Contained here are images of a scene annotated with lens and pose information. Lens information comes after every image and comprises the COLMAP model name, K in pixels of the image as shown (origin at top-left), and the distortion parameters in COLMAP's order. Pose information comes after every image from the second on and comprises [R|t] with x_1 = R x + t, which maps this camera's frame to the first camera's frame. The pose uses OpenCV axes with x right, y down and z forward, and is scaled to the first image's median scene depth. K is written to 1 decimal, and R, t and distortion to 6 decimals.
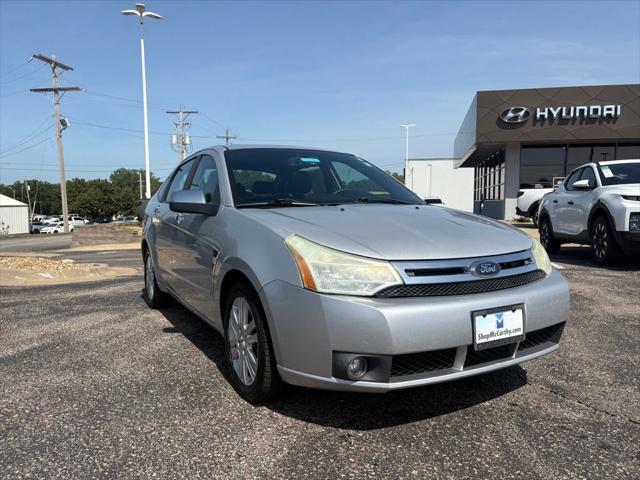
lens RADIAL K [[490.7, 0, 320.0], [0, 490.7, 240.0], [0, 0, 1]] dist [0.067219, -0.076737]
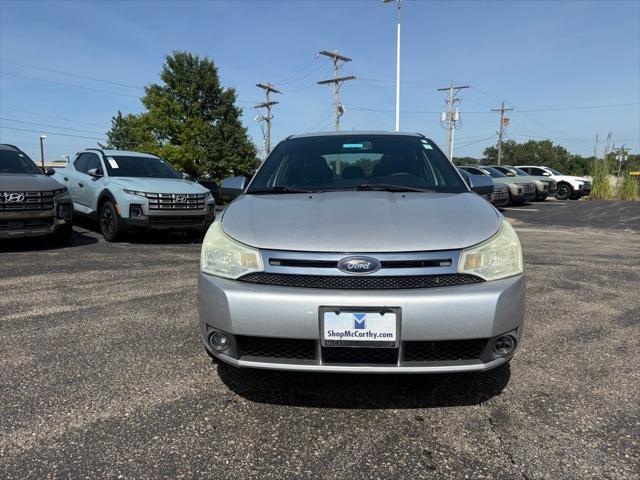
lens RADIAL K [[490.7, 0, 320.0], [0, 490.7, 240.0], [0, 0, 1]] dist [0.067219, -0.076737]
pose [[0.840791, 0.070975, -0.536688, 0.764814], [-0.045280, 0.997115, 0.060927, -0.043735], [0.539463, -0.026926, 0.841578, 0.167195]]
